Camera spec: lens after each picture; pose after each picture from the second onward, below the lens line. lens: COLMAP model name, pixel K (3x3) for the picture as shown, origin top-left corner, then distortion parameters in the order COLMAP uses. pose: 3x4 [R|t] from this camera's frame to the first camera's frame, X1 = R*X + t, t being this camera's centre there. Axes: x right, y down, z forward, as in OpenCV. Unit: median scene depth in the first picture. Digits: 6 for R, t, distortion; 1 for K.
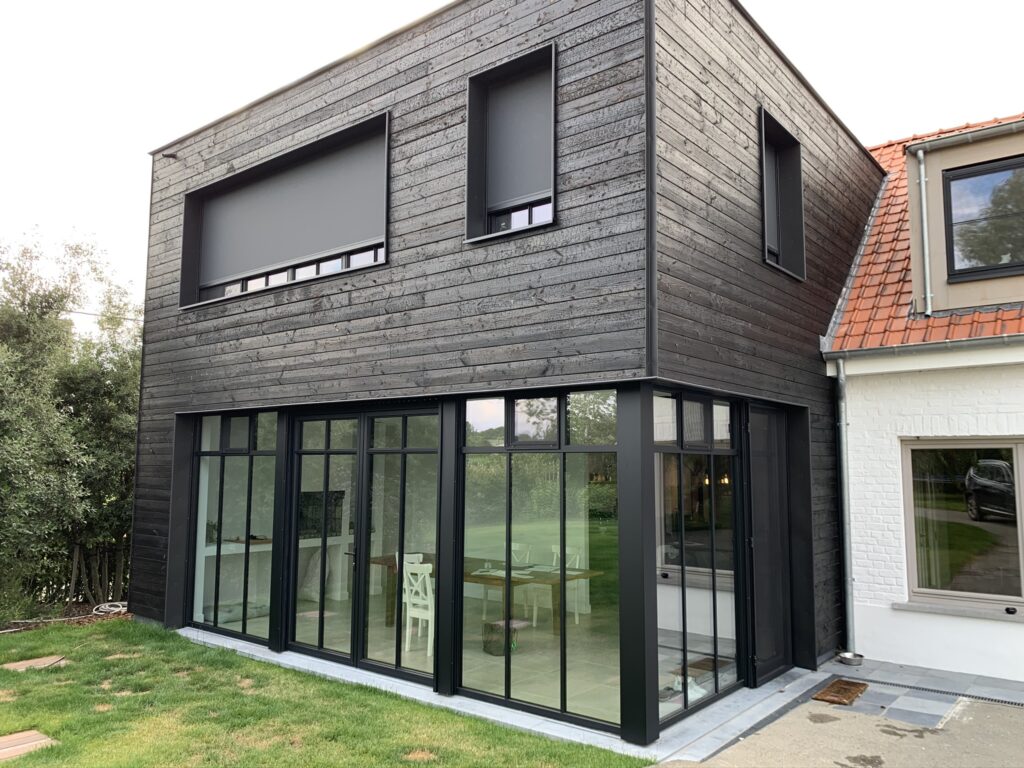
lens RADIAL K [[784.0, 0, 512.0], [0, 784.0, 384.0], [0, 0, 1]] dist [0.145479, -0.399412]
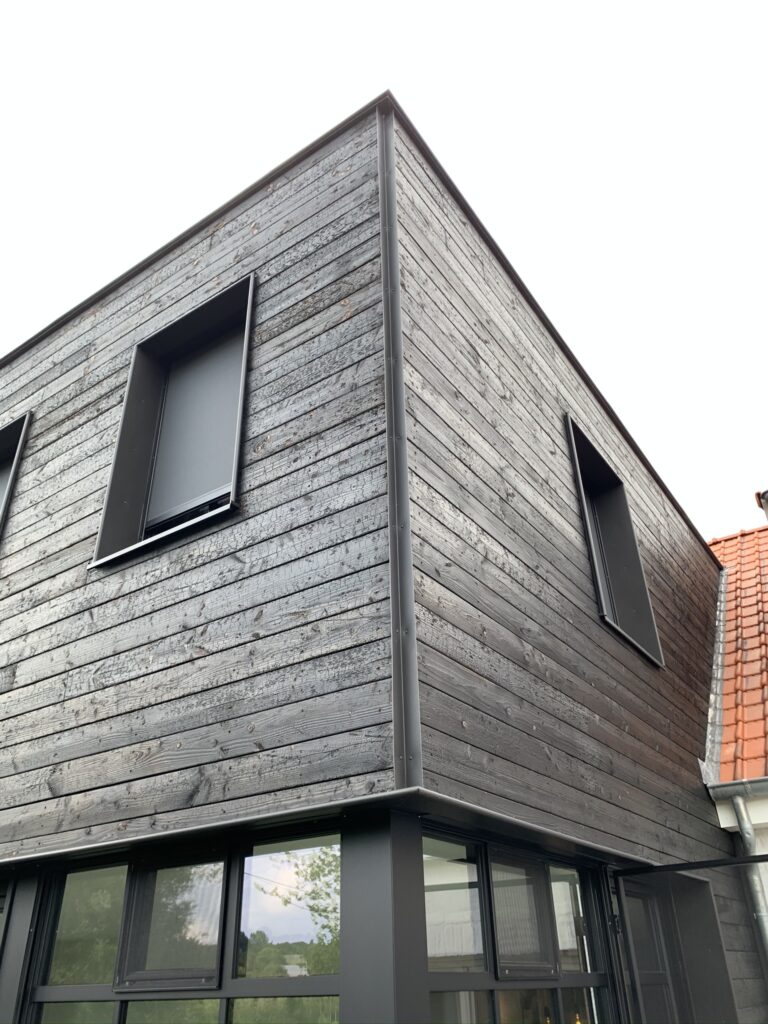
lens RADIAL K [[776.8, 0, 384.0], [0, 776.8, 512.0], [0, 0, 1]] dist [0.065137, -0.100128]
pose [[0.997038, 0.012206, 0.075938, 0.111503], [0.021582, 0.903258, -0.428555, 0.031847], [-0.073822, 0.428925, 0.900319, 0.474995]]
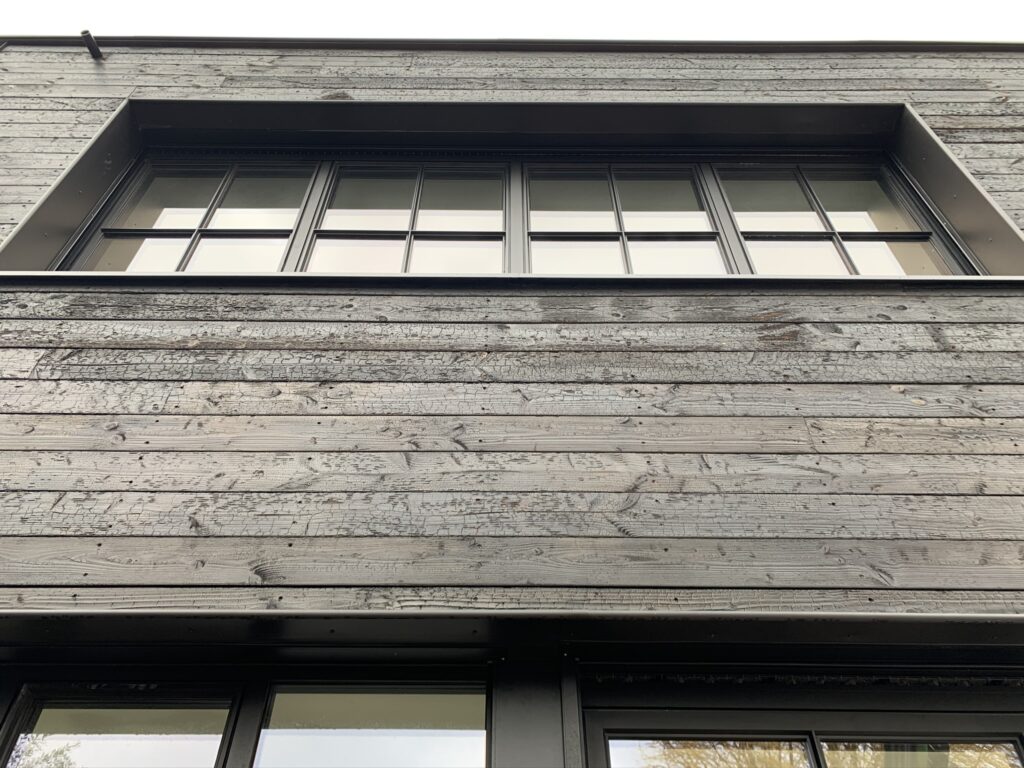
lens RADIAL K [[776.8, 0, 507.5], [0, 776.8, 379.2], [0, 0, 1]] dist [0.065137, -0.100128]
pose [[0.771197, 0.462343, 0.437600, -0.568120], [-0.061782, 0.738519, -0.671396, 0.159840], [-0.633591, 0.490743, 0.598108, 1.099948]]
